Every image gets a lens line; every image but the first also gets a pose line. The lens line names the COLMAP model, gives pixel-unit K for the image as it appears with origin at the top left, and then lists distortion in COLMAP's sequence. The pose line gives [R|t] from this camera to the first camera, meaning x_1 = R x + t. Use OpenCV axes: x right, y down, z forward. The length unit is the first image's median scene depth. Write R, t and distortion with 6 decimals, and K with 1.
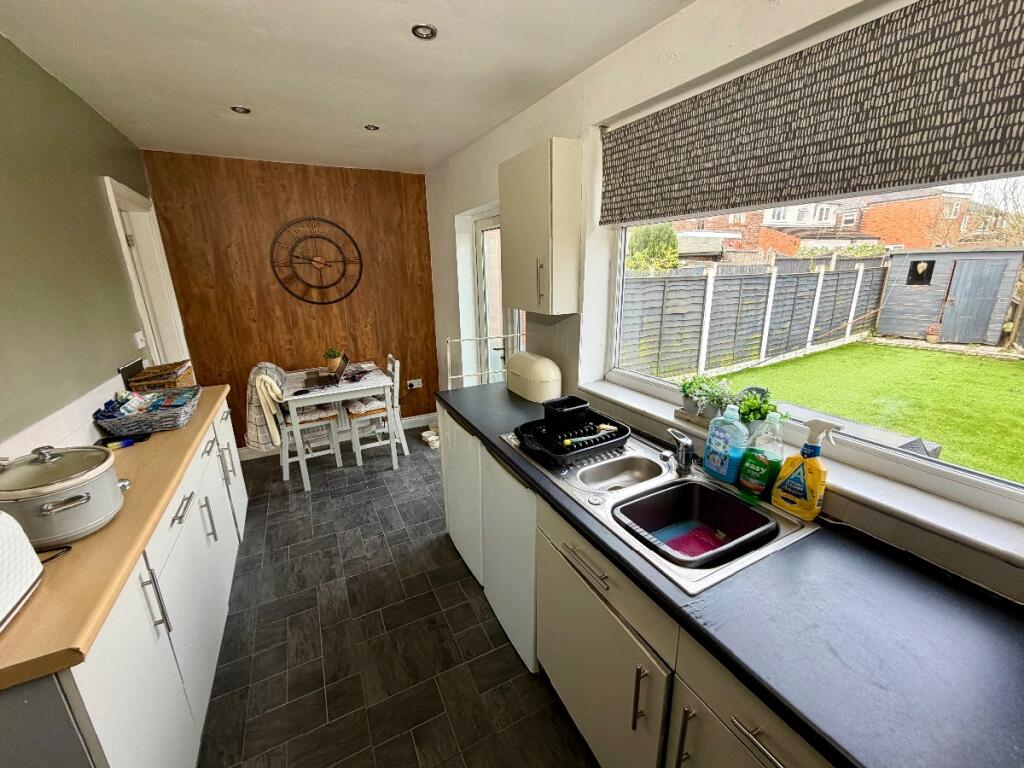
lens RADIAL K [[402.9, 0, 511.4], [0, 402.9, 380.5], [0, 0, 1]] dist [-0.002858, -0.000372]
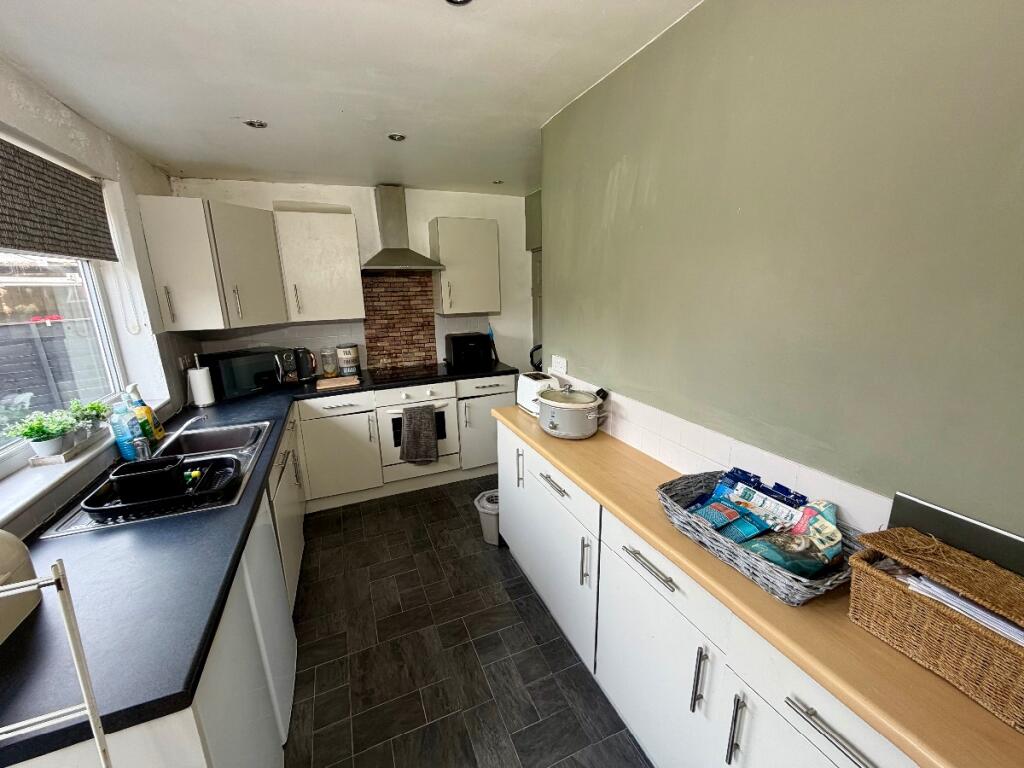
lens RADIAL K [[402.9, 0, 509.6], [0, 402.9, 383.6], [0, 0, 1]] dist [-0.002858, -0.000372]
pose [[-0.996397, 0.016473, 0.083197, -0.668460], [0.055038, 0.871942, 0.486506, -0.446655], [-0.064528, 0.489332, -0.869707, 1.606336]]
